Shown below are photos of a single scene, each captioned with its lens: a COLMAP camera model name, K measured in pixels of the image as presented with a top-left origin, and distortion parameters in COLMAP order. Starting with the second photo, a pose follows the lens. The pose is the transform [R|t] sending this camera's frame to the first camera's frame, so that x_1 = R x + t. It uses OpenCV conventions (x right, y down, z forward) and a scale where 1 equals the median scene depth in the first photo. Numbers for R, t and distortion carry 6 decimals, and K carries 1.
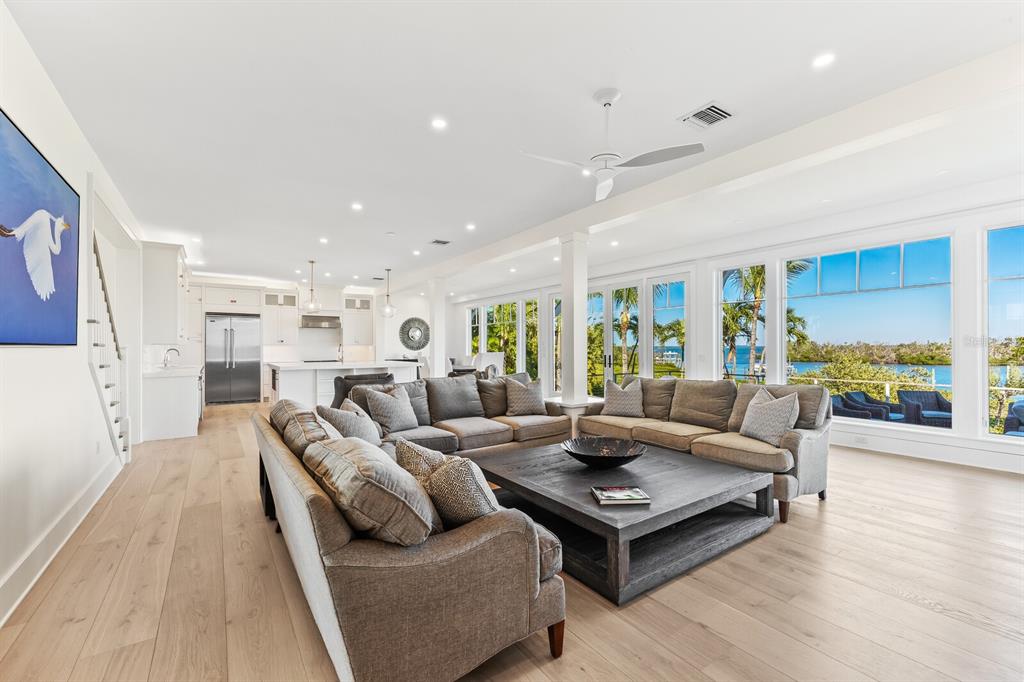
lens RADIAL K [[438.5, 0, 515.4], [0, 438.5, 345.2], [0, 0, 1]] dist [-0.001670, -0.000178]
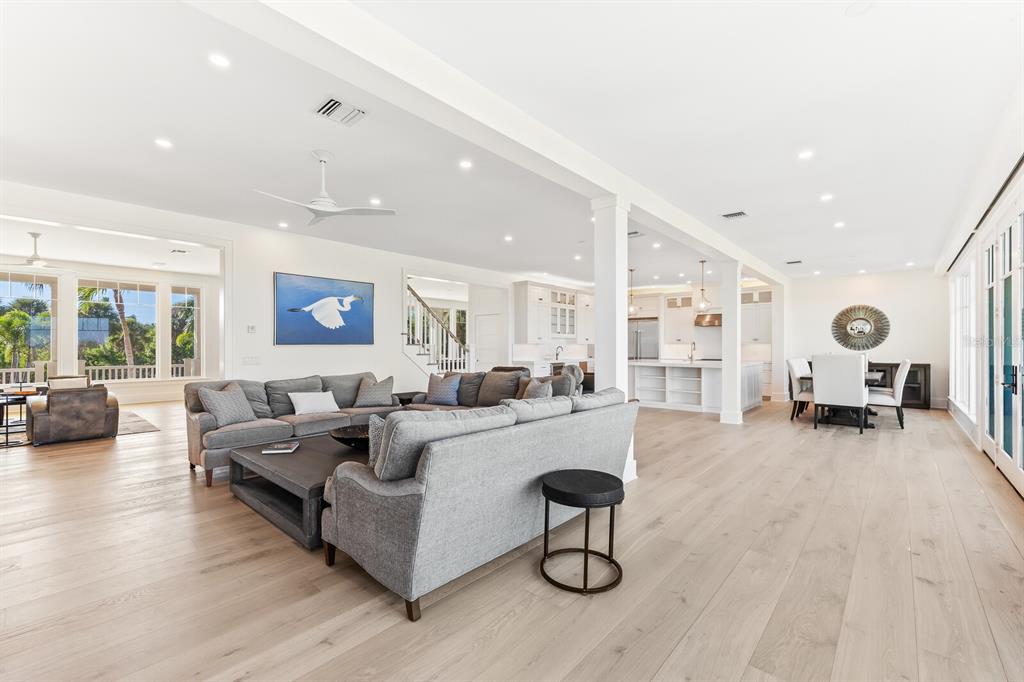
lens RADIAL K [[438.5, 0, 506.0], [0, 438.5, 343.8], [0, 0, 1]] dist [-0.001670, -0.000178]
pose [[0.235316, -0.000867, -0.971918, 0.385925], [0.002743, 0.999996, -0.000228, -0.000710], [0.971915, -0.002612, 0.235318, 0.290969]]
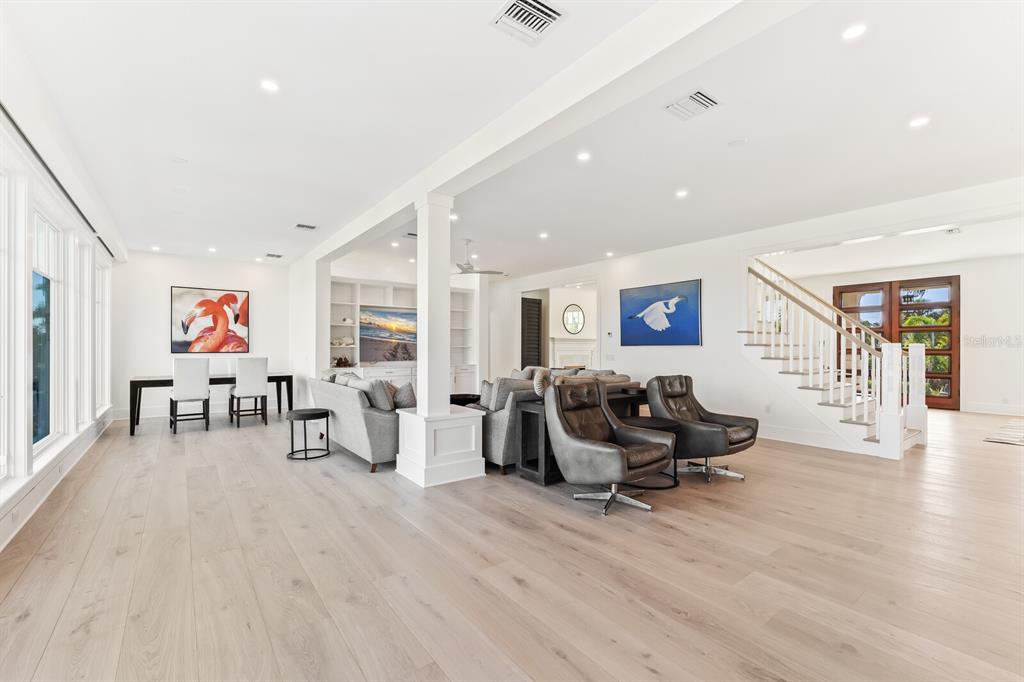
lens RADIAL K [[438.5, 0, 505.0], [0, 438.5, 348.7], [0, 0, 1]] dist [-0.001670, -0.000178]
pose [[-0.999245, 0.000252, -0.038847, 0.067151], [0.000398, 0.999993, -0.003740, 0.004816], [0.038846, -0.003753, -0.999238, 0.737346]]
